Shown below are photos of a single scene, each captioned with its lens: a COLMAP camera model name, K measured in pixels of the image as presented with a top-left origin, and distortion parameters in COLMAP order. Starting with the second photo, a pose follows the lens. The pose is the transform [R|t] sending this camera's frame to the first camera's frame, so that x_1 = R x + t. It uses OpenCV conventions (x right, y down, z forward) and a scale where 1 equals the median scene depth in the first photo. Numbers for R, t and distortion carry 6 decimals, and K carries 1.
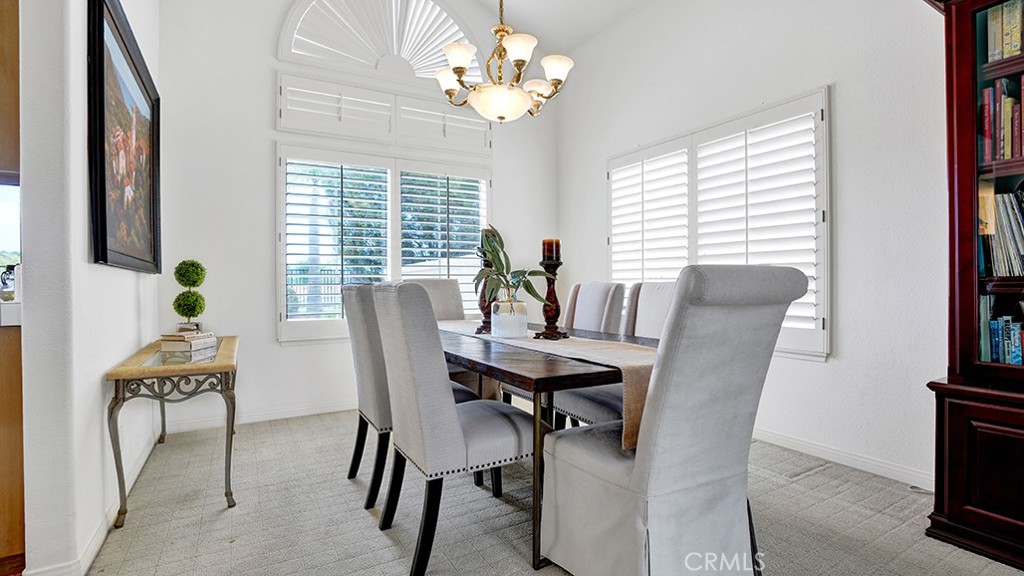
lens RADIAL K [[476.1, 0, 512.0], [0, 476.1, 288.0], [0, 0, 1]] dist [-0.070693, 0.032821]
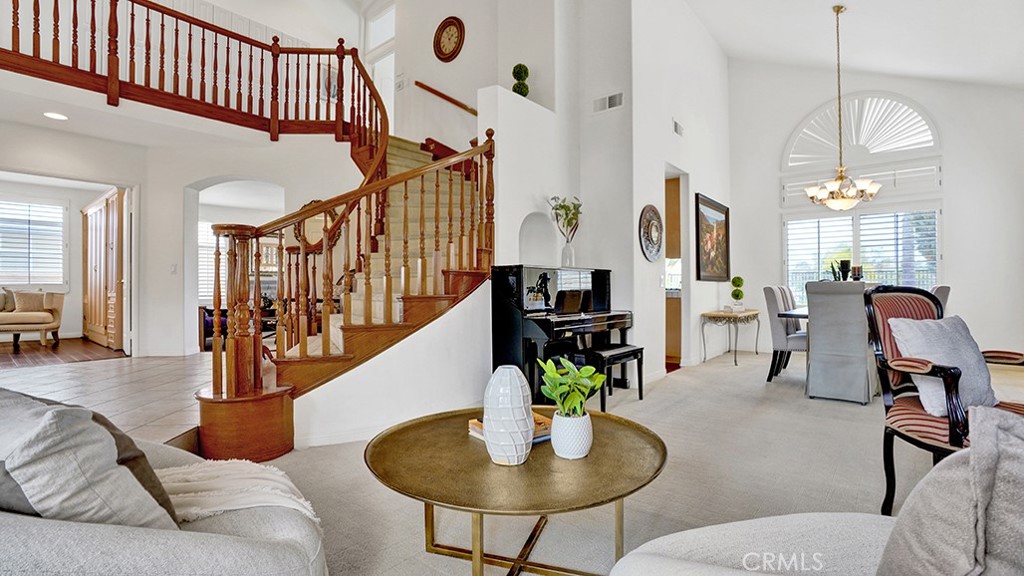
lens RADIAL K [[476.1, 0, 512.0], [0, 476.1, 288.0], [0, 0, 1]] dist [-0.070693, 0.032821]
pose [[0.341354, 0.001230, -0.939934, 1.211007], [-0.000837, 0.999999, 0.001005, -0.000380], [0.939934, 0.000443, 0.341355, -0.947265]]
